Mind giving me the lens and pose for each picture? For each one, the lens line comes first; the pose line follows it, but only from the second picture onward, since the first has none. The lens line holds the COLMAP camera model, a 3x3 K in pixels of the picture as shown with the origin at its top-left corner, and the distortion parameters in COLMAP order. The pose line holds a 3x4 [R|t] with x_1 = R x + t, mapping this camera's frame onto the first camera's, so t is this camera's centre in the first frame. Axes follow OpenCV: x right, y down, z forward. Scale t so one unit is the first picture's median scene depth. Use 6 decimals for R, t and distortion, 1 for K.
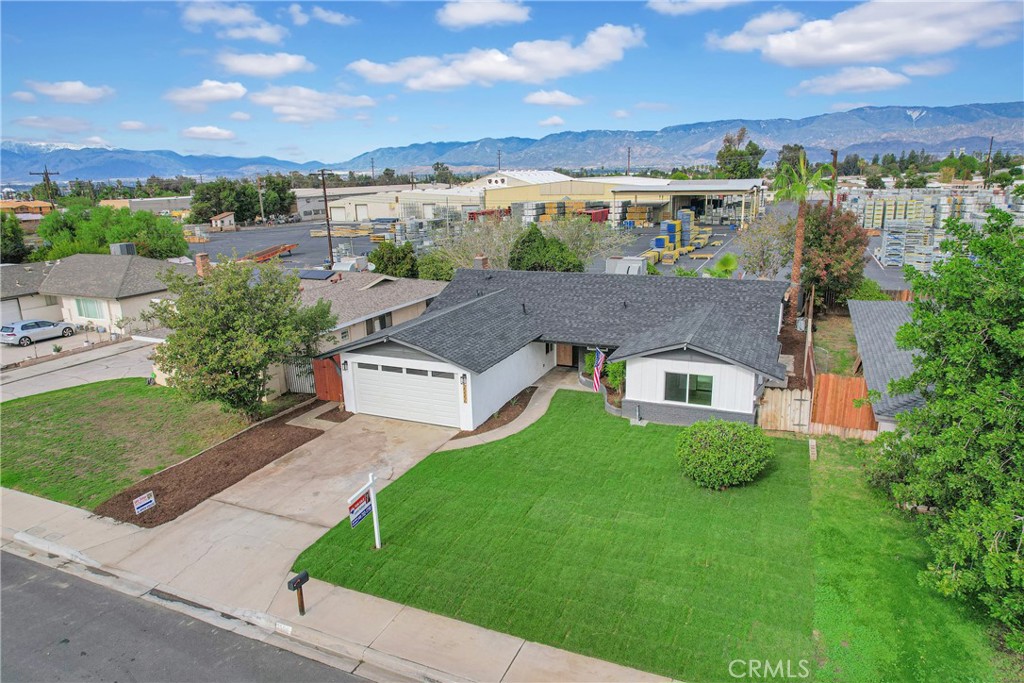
lens RADIAL K [[656.2, 0, 512.8], [0, 656.2, 346.4], [0, 0, 1]] dist [-0.080868, 0.077417]
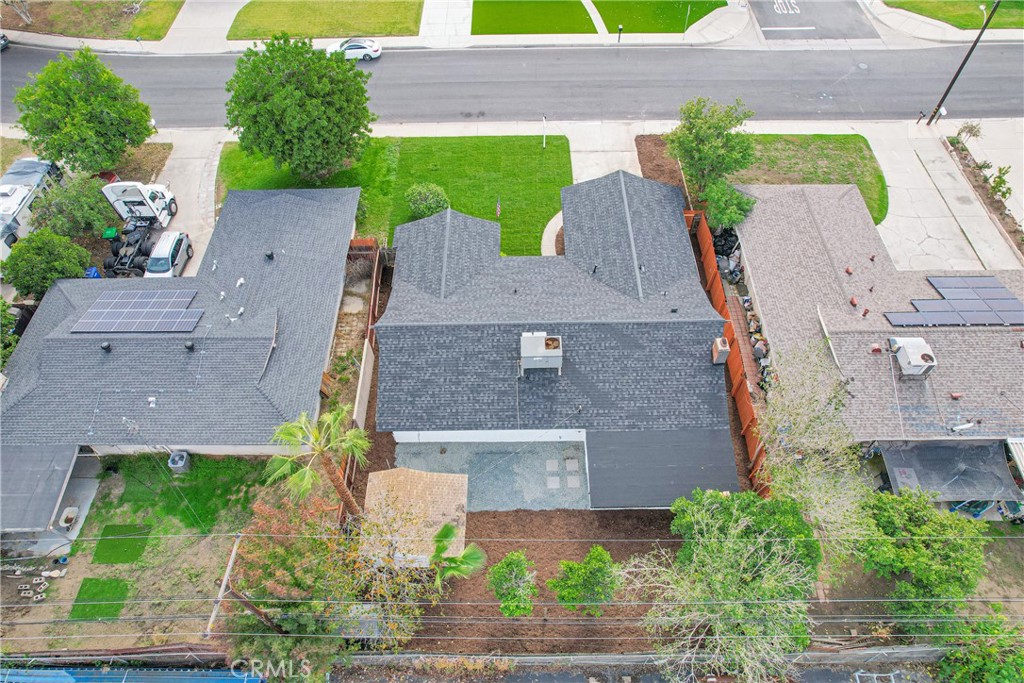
lens RADIAL K [[656.2, 0, 512.8], [0, 656.2, 346.4], [0, 0, 1]] dist [-0.080868, 0.077417]
pose [[-0.911400, 0.353685, -0.210372, 0.536712], [-0.066514, 0.377879, 0.923463, -1.290962], [0.406110, 0.855637, -0.320874, 1.721506]]
